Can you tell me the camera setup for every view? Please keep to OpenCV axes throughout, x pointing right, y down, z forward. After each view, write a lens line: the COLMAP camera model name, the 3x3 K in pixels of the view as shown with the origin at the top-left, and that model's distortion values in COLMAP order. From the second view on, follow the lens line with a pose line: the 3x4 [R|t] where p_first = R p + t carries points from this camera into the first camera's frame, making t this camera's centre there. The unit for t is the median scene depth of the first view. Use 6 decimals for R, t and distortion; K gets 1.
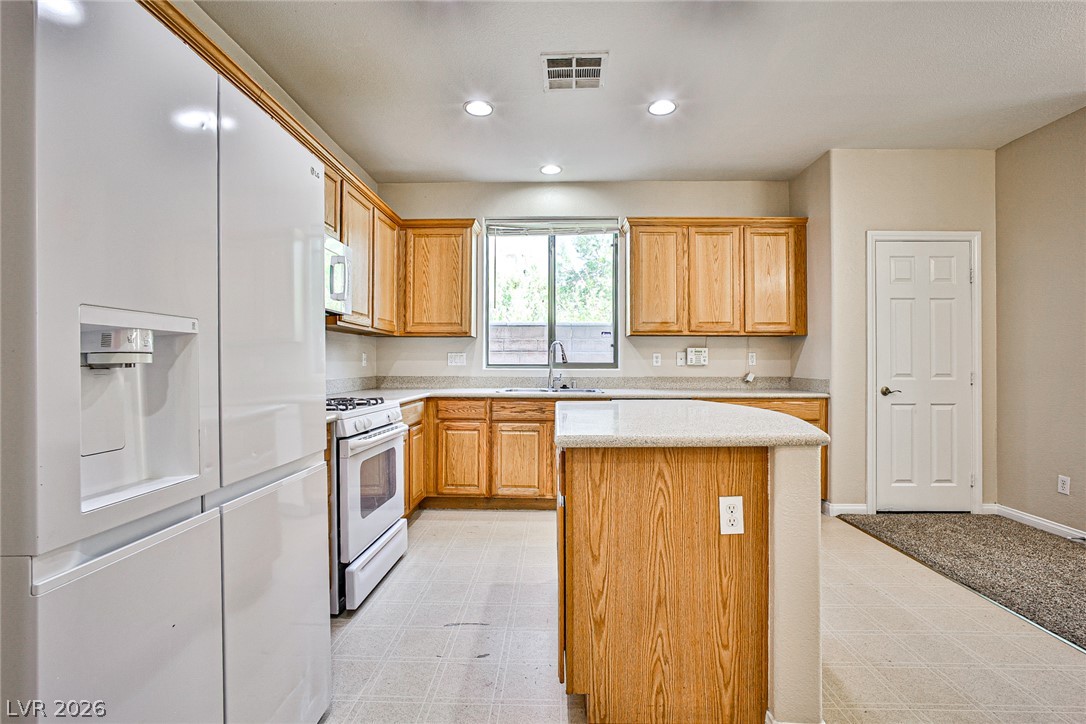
lens RADIAL K [[496.5, 0, 548.1], [0, 496.5, 362.2], [0, 0, 1]] dist [-0.024276, 0.006225]
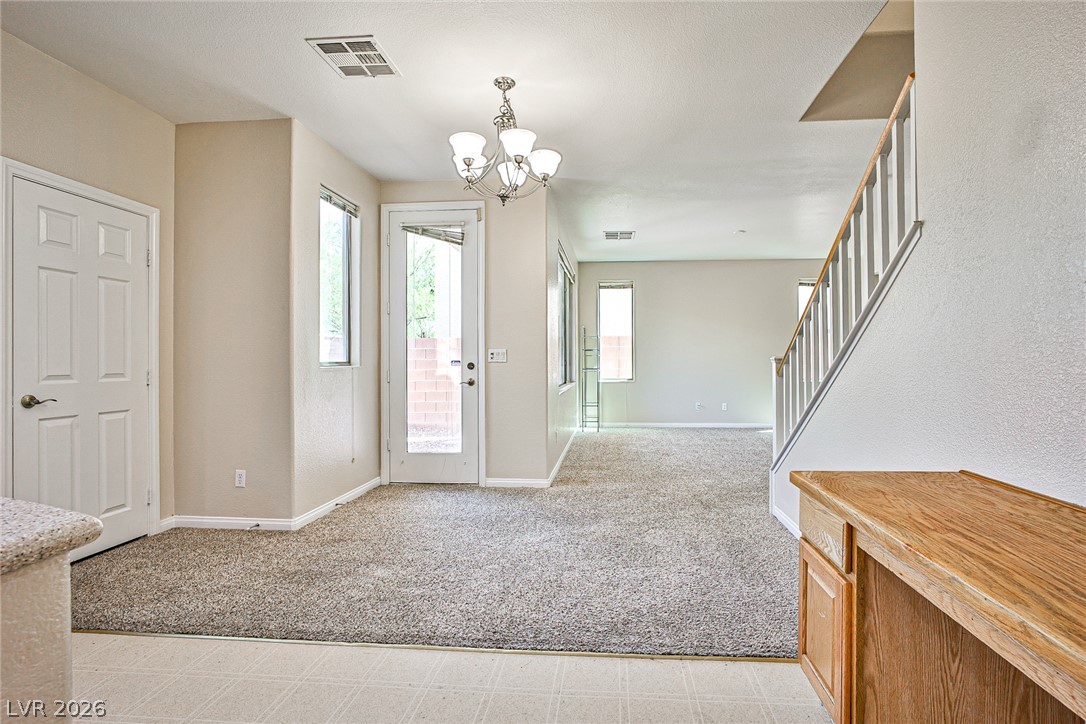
lens RADIAL K [[496.5, 0, 580.5], [0, 496.5, 360.4], [0, 0, 1]] dist [-0.024276, 0.006225]
pose [[0.055165, -0.000887, 0.998477, 0.055656], [-0.002104, 0.999997, 0.001004, -0.000422], [-0.998475, -0.002156, 0.055163, 0.199843]]
